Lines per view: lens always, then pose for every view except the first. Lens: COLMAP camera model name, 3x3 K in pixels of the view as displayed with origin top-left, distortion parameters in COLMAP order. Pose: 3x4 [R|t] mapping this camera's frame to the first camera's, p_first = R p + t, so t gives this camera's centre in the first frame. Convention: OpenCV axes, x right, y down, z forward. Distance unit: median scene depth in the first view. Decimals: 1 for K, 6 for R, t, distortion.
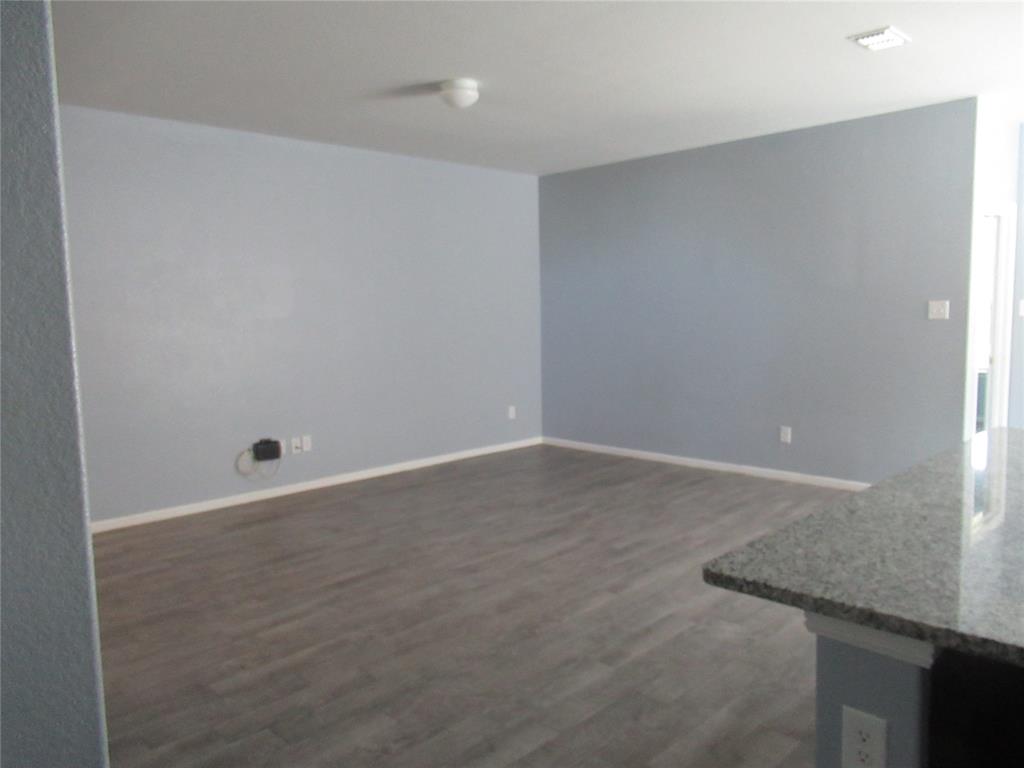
lens RADIAL K [[764.3, 0, 512.0], [0, 764.3, 384.0], [0, 0, 1]] dist [-0.006598, 0.003270]
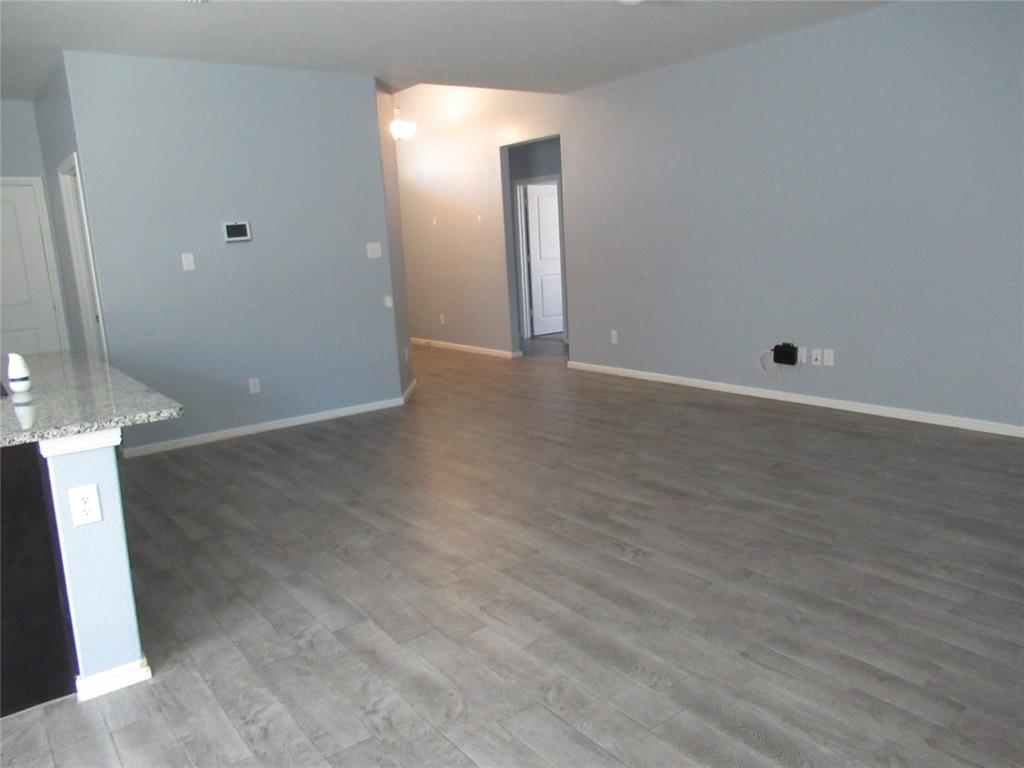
lens RADIAL K [[764.3, 0, 512.0], [0, 764.3, 384.0], [0, 0, 1]] dist [-0.006598, 0.003270]
pose [[-0.134546, 0.213843, -0.967558, 0.939955], [-0.045240, 0.974093, 0.221578, -0.109432], [0.989874, 0.073585, -0.121386, 0.992911]]
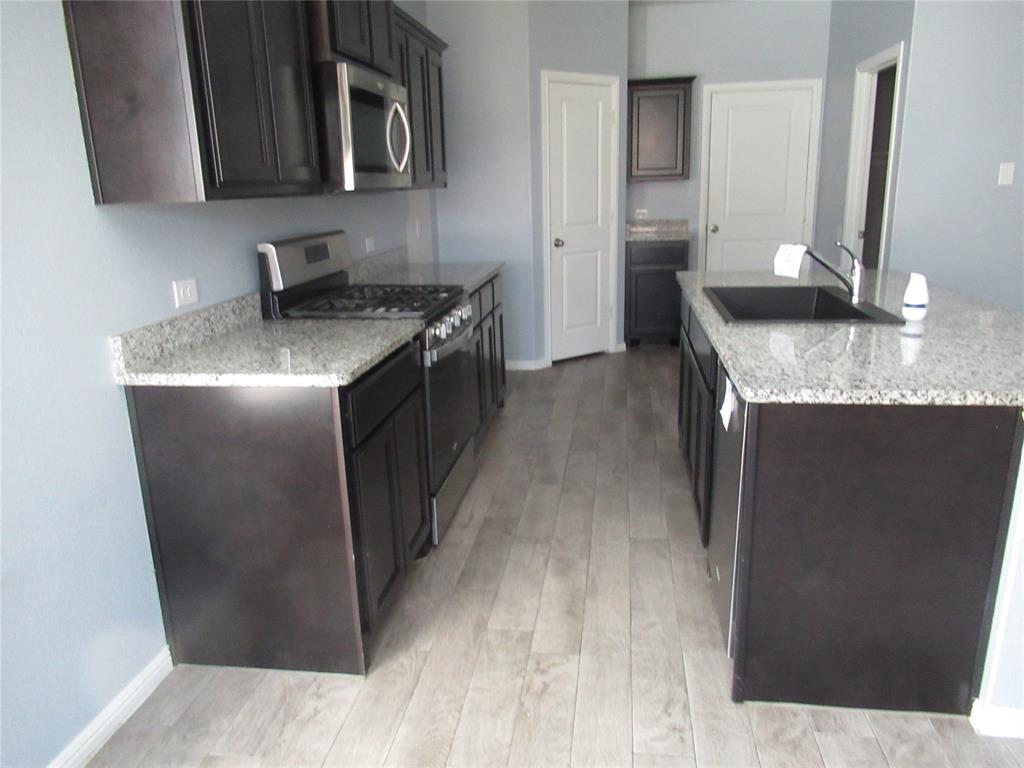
lens RADIAL K [[764.3, 0, 512.0], [0, 764.3, 384.0], [0, 0, 1]] dist [-0.006598, 0.003270]
pose [[-0.794452, 0.195563, -0.574979, 0.918590], [-0.019175, 0.938188, 0.345593, -0.080246], [0.607024, 0.285583, -0.741596, 0.743954]]
